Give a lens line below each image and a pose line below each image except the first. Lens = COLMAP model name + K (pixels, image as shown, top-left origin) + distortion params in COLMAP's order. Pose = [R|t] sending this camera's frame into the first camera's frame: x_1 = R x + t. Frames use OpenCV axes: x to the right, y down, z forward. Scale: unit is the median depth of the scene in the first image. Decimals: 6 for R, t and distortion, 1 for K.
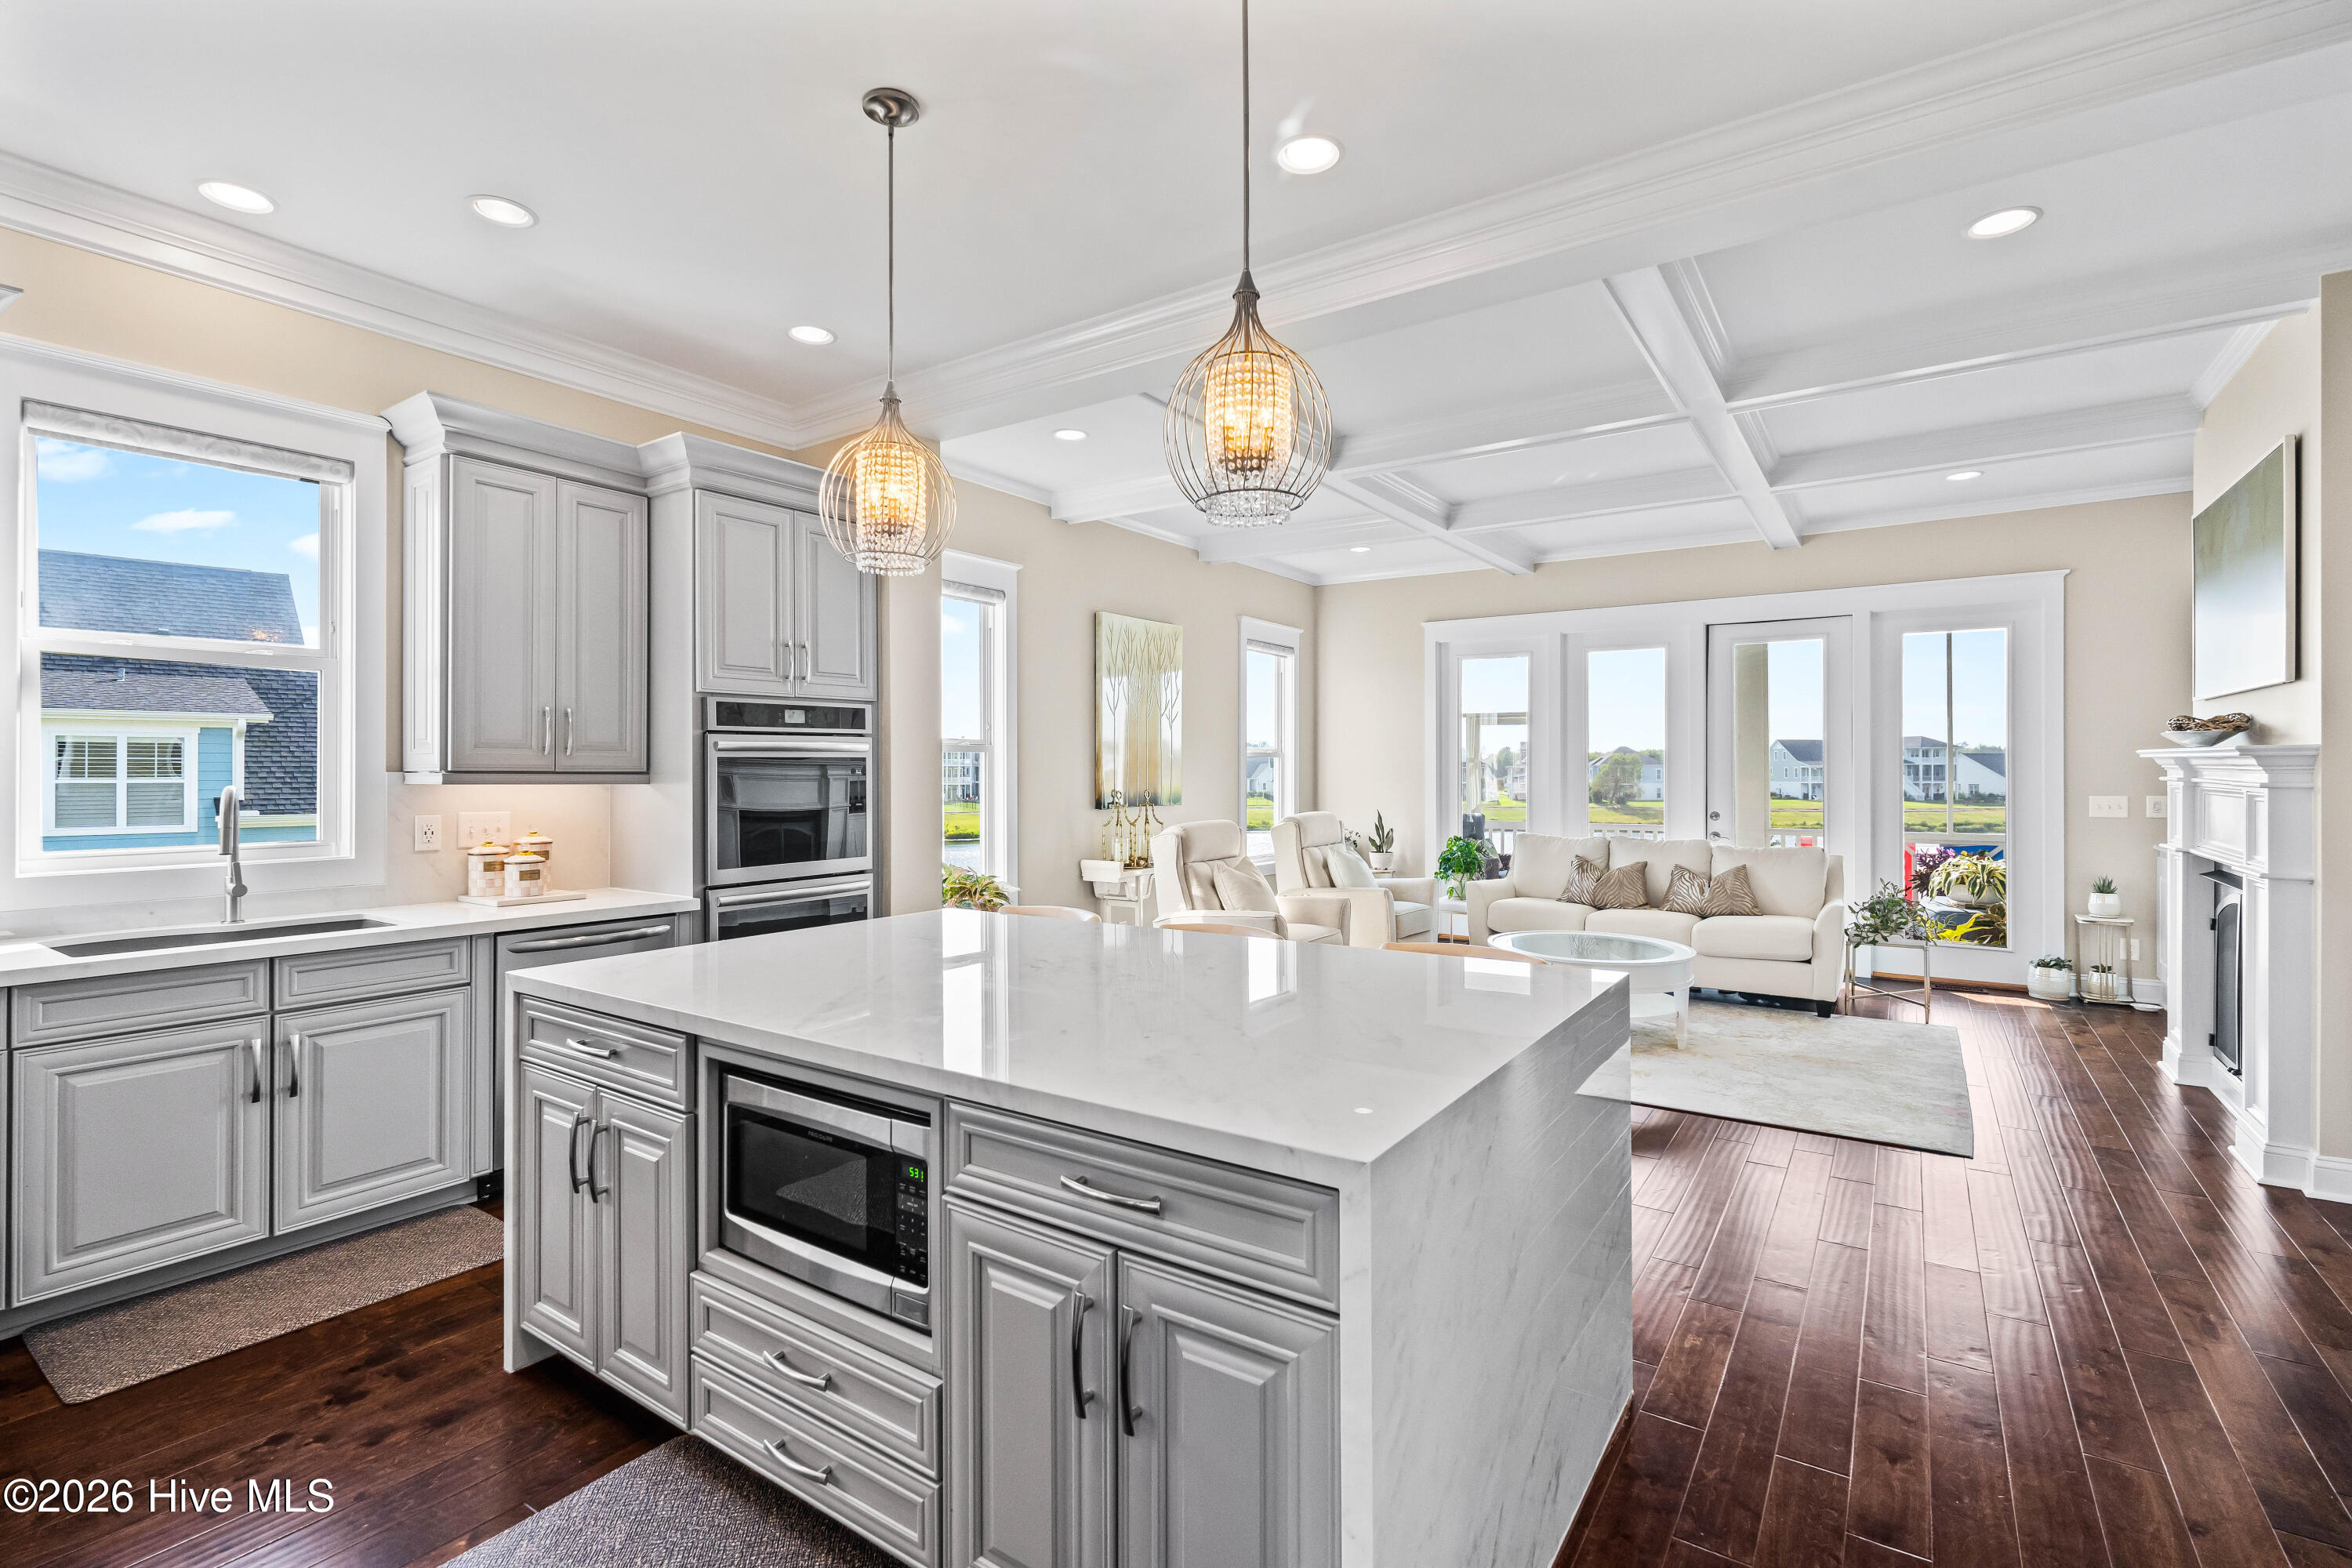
lens RADIAL K [[1034.1, 0, 1178.3], [0, 1034.1, 773.8], [0, 0, 1]] dist [-0.002140, 0.000086]
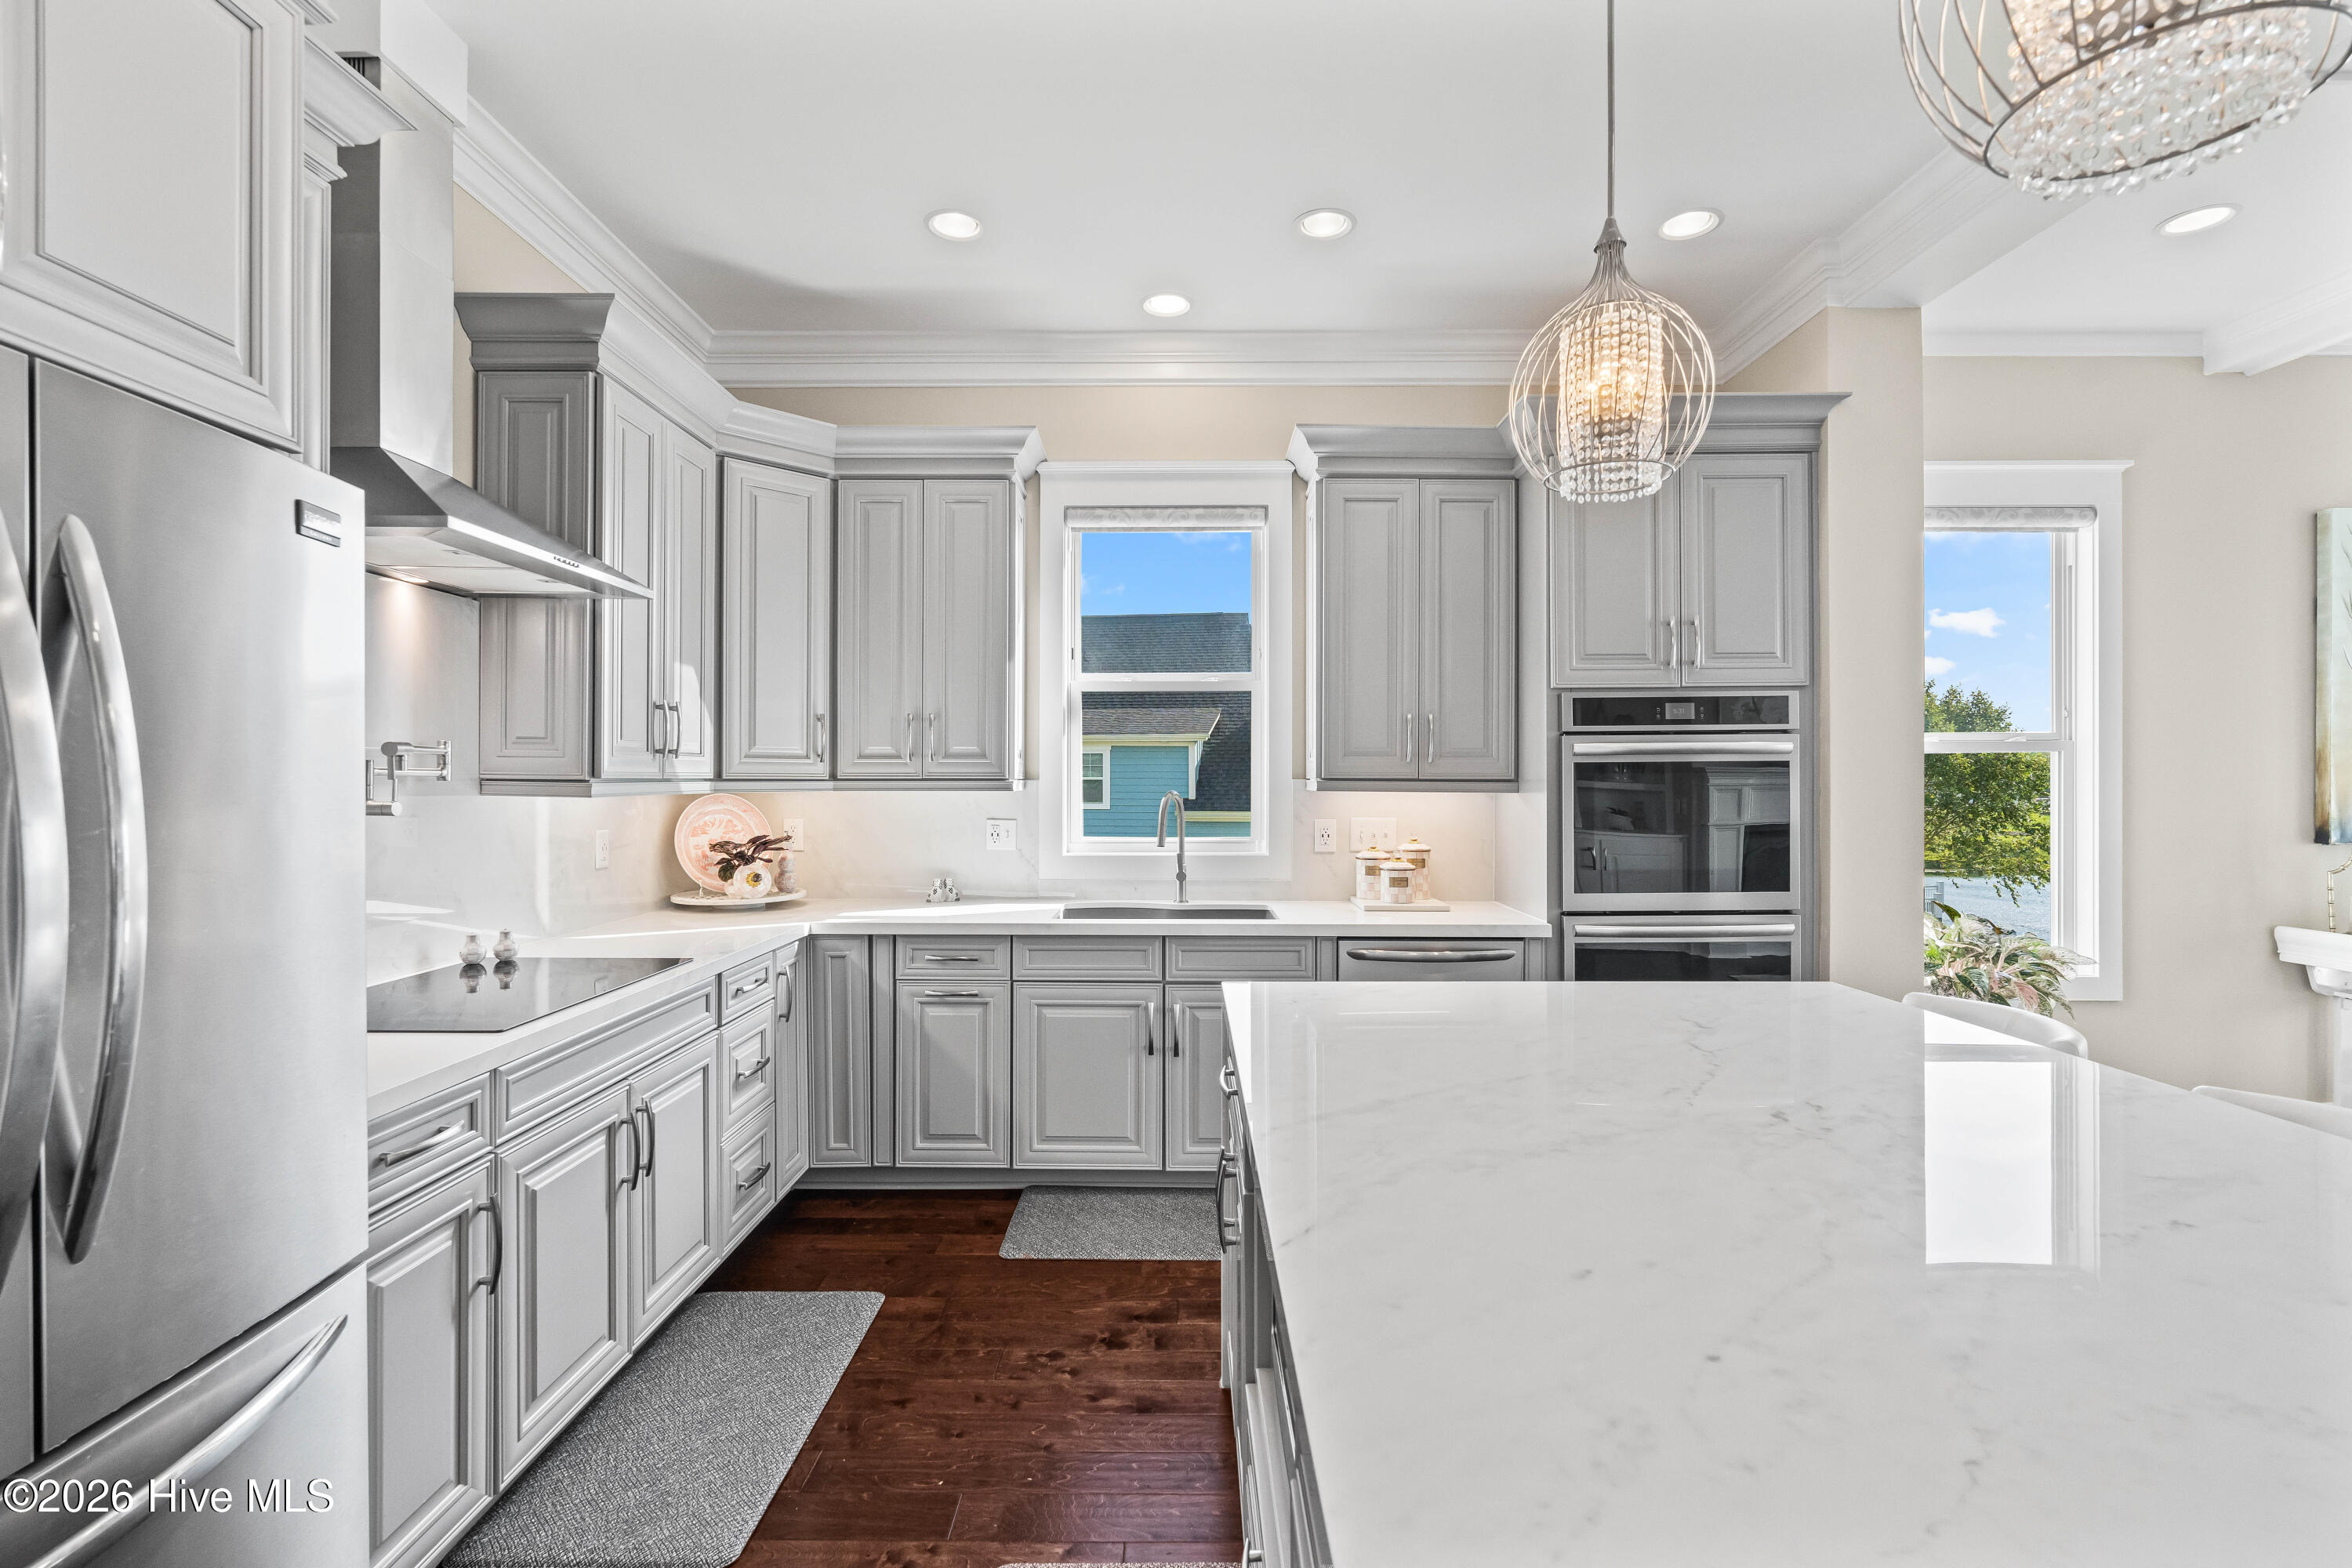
lens RADIAL K [[1059.4, 0, 1176.4], [0, 1059.4, 787.2], [0, 0, 1]] dist [-0.003523, -0.000083]
pose [[0.567812, 0.007858, -0.823121, 0.099909], [-0.003098, 0.999968, 0.007410, -0.001187], [0.823153, -0.001658, 0.567818, 0.247762]]
